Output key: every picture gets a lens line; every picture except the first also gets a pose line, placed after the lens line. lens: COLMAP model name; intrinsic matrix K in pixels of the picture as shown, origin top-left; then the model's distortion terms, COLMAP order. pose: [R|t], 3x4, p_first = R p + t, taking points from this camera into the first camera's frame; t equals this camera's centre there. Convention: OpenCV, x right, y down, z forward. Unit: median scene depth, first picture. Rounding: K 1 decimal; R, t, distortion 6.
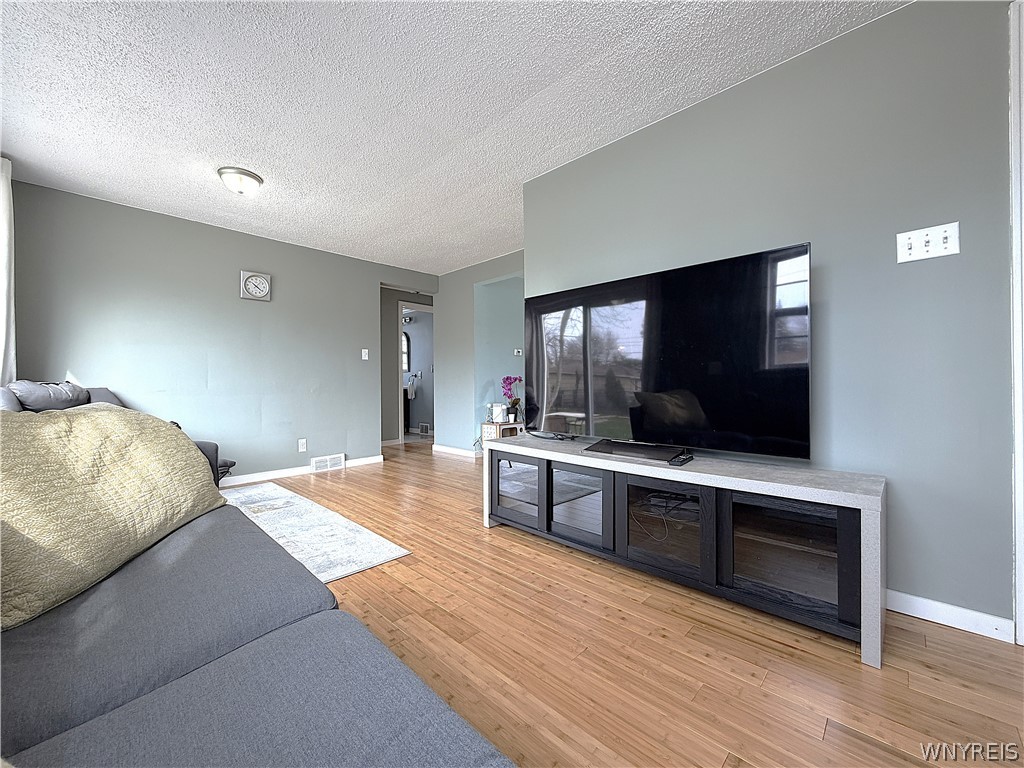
lens RADIAL K [[408.9, 0, 504.9], [0, 408.9, 382.4], [0, 0, 1]] dist [0.000349, 0.000001]
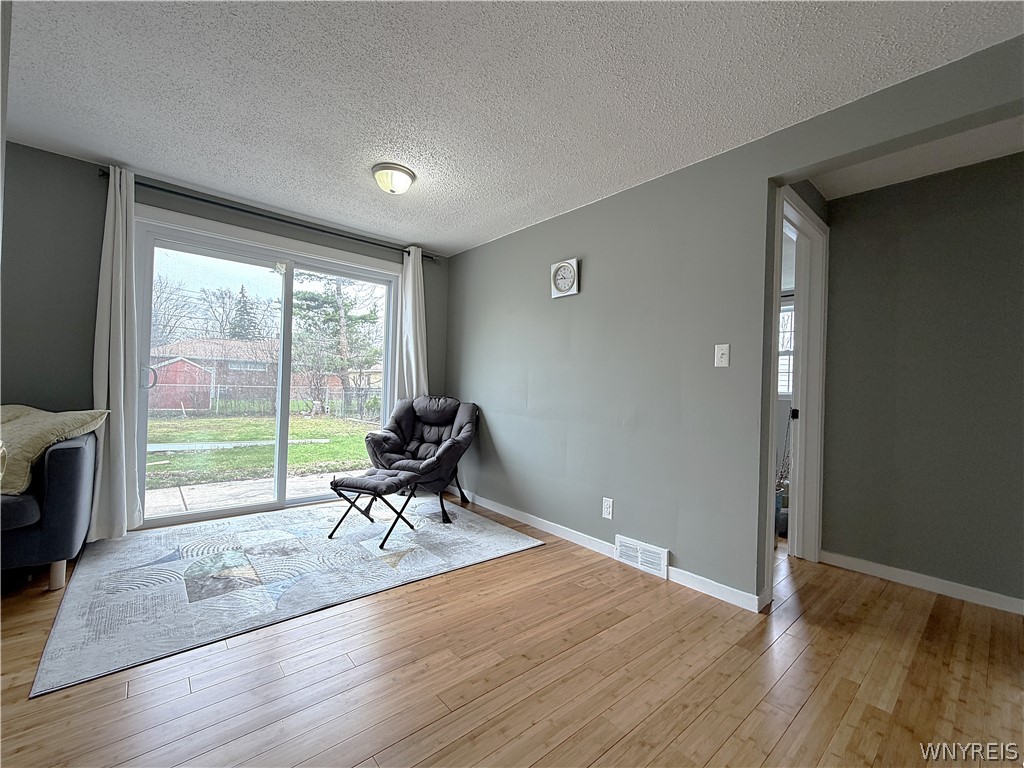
lens RADIAL K [[418.6, 0, 506.8], [0, 418.6, 382.8], [0, 0, 1]] dist [0.001228, 0.000389]
pose [[-0.085112, -0.007051, -0.996346, 0.269768], [-0.030394, 0.999528, -0.004477, -0.052792], [0.995908, 0.029902, -0.085286, 1.486966]]
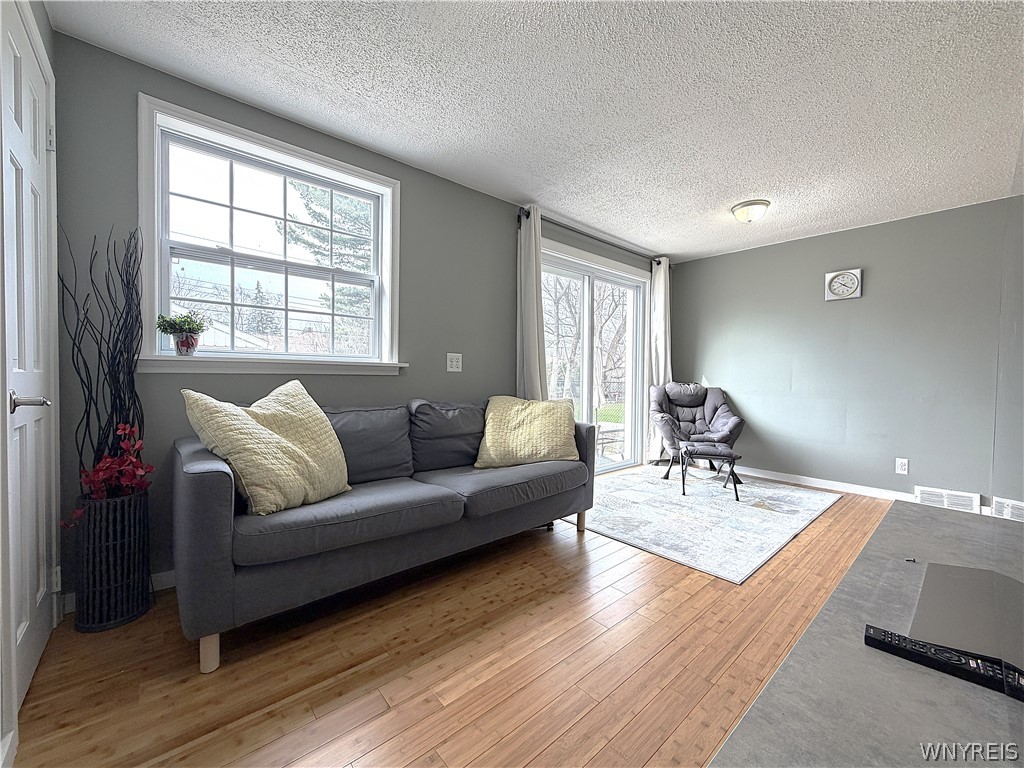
lens RADIAL K [[407.1, 0, 509.0], [0, 407.1, 384.9], [0, 0, 1]] dist [-0.000832, 0.000100]
pose [[-0.076966, 0.030876, -0.996556, 0.601577], [-0.006078, 0.999487, 0.031437, -0.045778], [0.997015, 0.008477, -0.076739, 0.474562]]
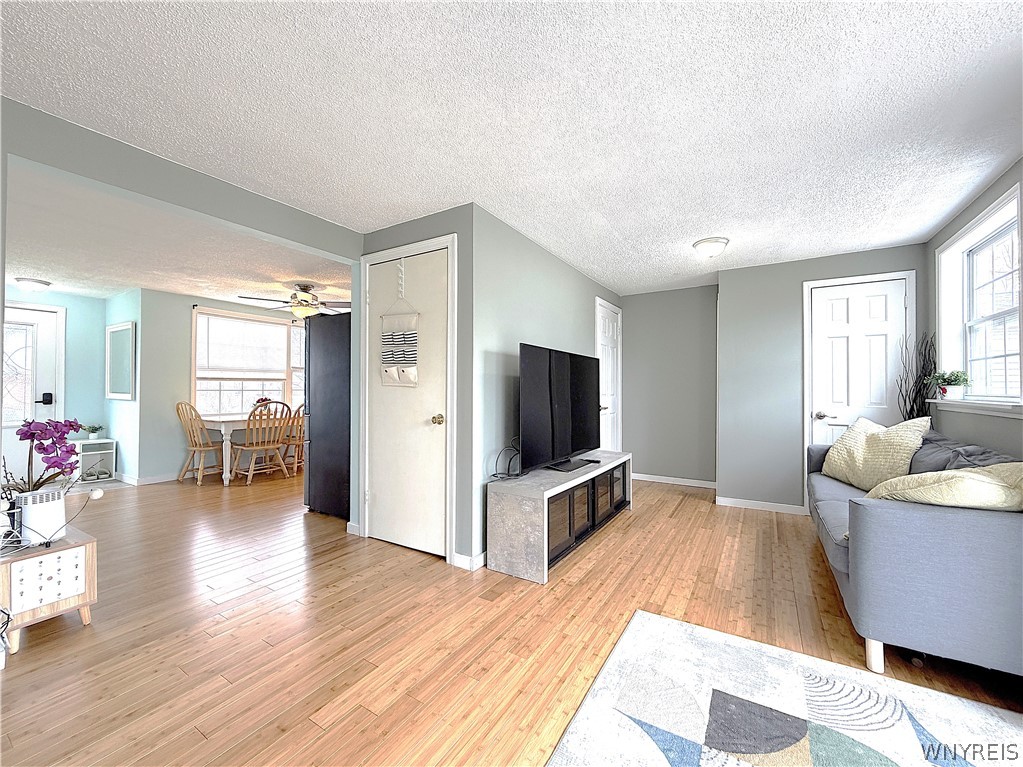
lens RADIAL K [[412.7, 0, 508.1], [0, 412.7, 384.2], [0, 0, 1]] dist [-0.000151, -0.000044]
pose [[-0.219797, 0.019154, 0.975357, -0.968924], [-0.004001, 0.999781, -0.020535, -0.085140], [-0.975537, -0.008416, -0.219673, 1.306239]]
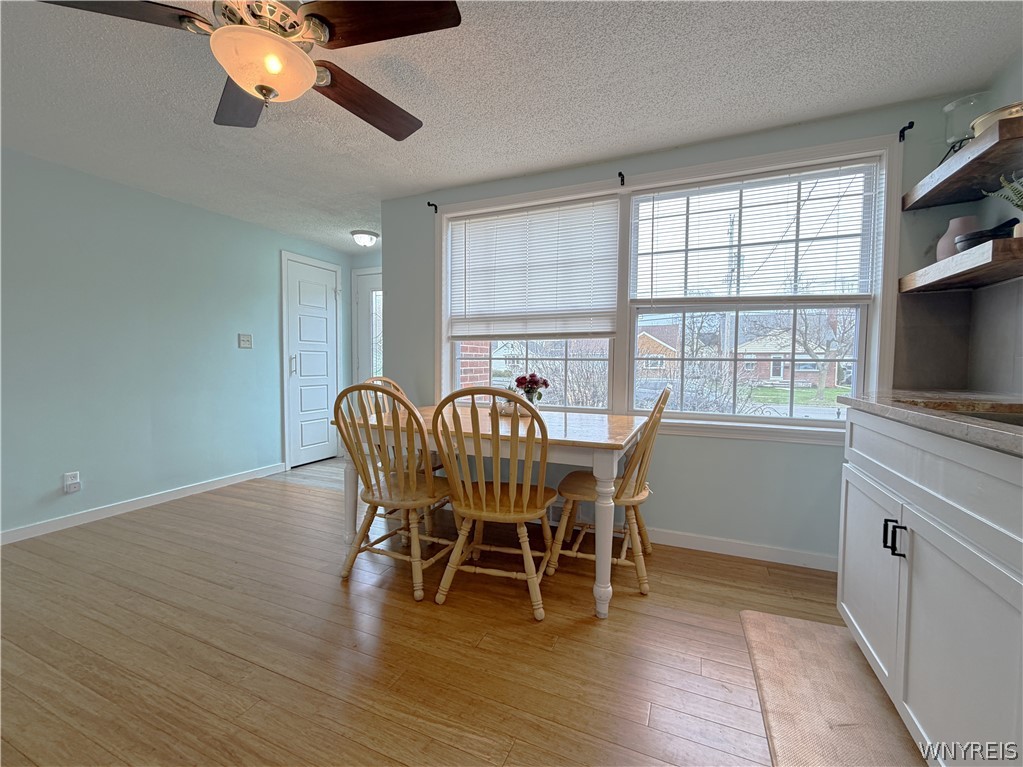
lens RADIAL K [[435.6, 0, 504.6], [0, 435.6, 384.7], [0, 0, 1]] dist [0.001072, 0.000332]
pose [[0.934107, -0.002386, 0.356986, 1.158565], [-0.017990, 0.998393, 0.053746, -0.086733], [-0.356540, -0.056626, 0.932562, 1.149250]]
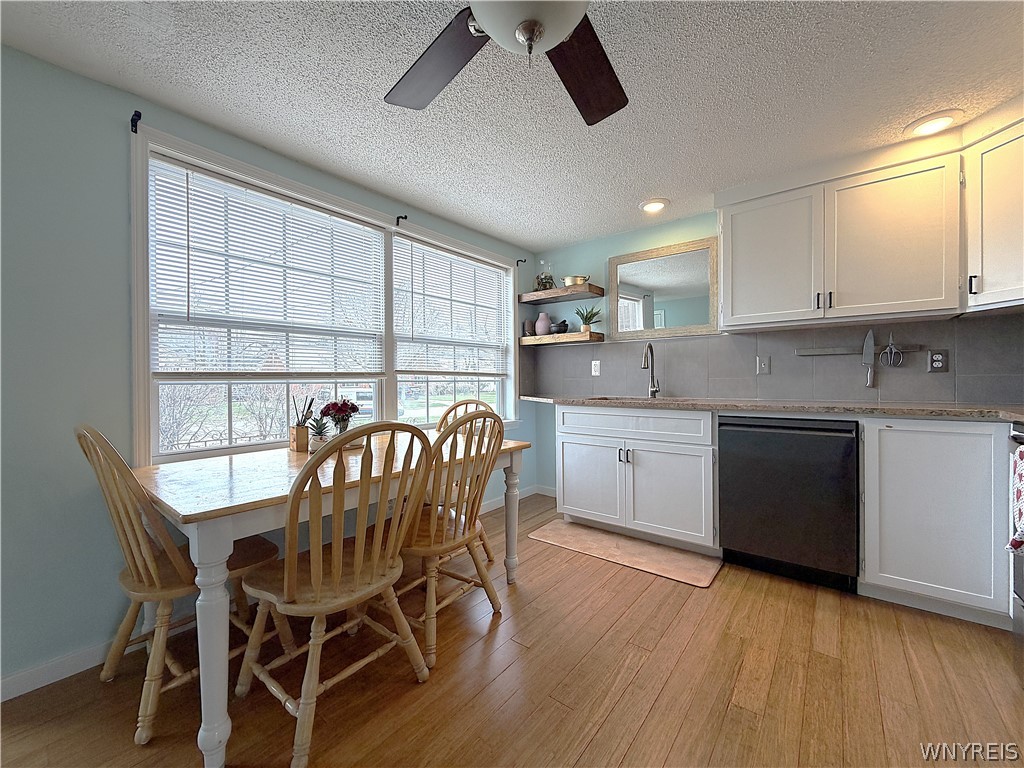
lens RADIAL K [[407.1, 0, 509.0], [0, 407.1, 384.9], [0, 0, 1]] dist [-0.000832, 0.000100]
pose [[-0.103614, -0.003162, 0.994613, 0.684844], [0.002508, 0.999991, 0.003441, -0.089954], [-0.994614, 0.002851, -0.103605, 1.862918]]
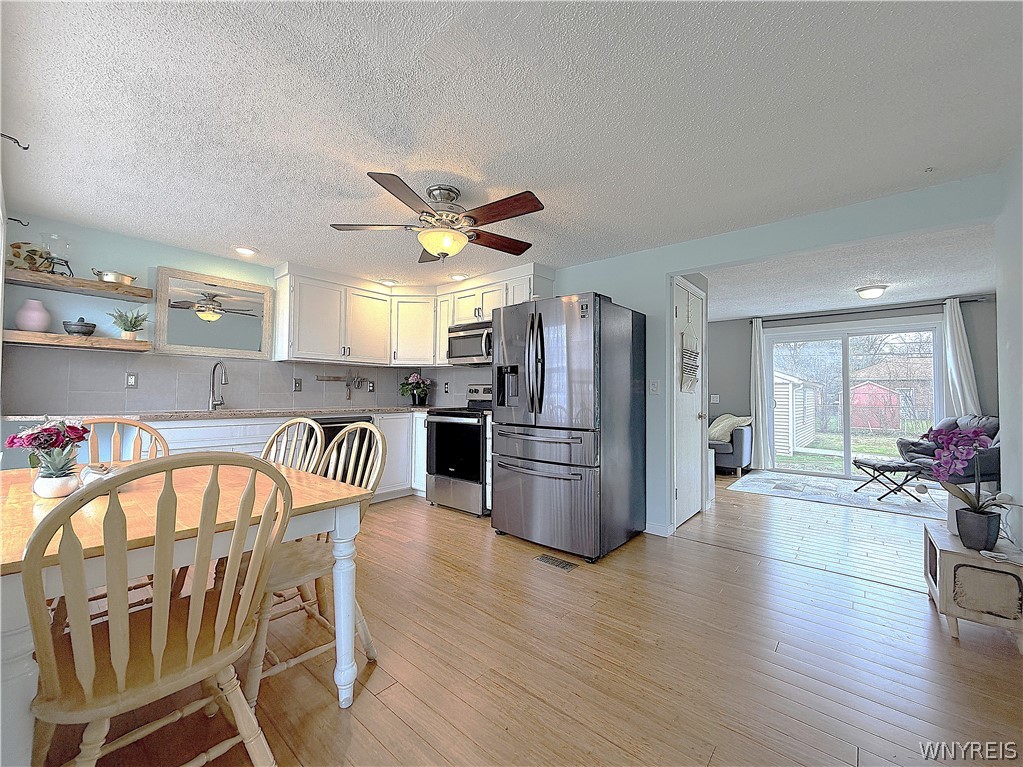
lens RADIAL K [[412.7, 0, 508.1], [0, 412.7, 384.2], [0, 0, 1]] dist [-0.000151, -0.000044]
pose [[-0.997098, 0.000563, -0.076121, 0.993394], [0.002846, 0.999549, -0.029888, -0.089748], [0.076070, -0.030018, -0.996651, 2.770418]]
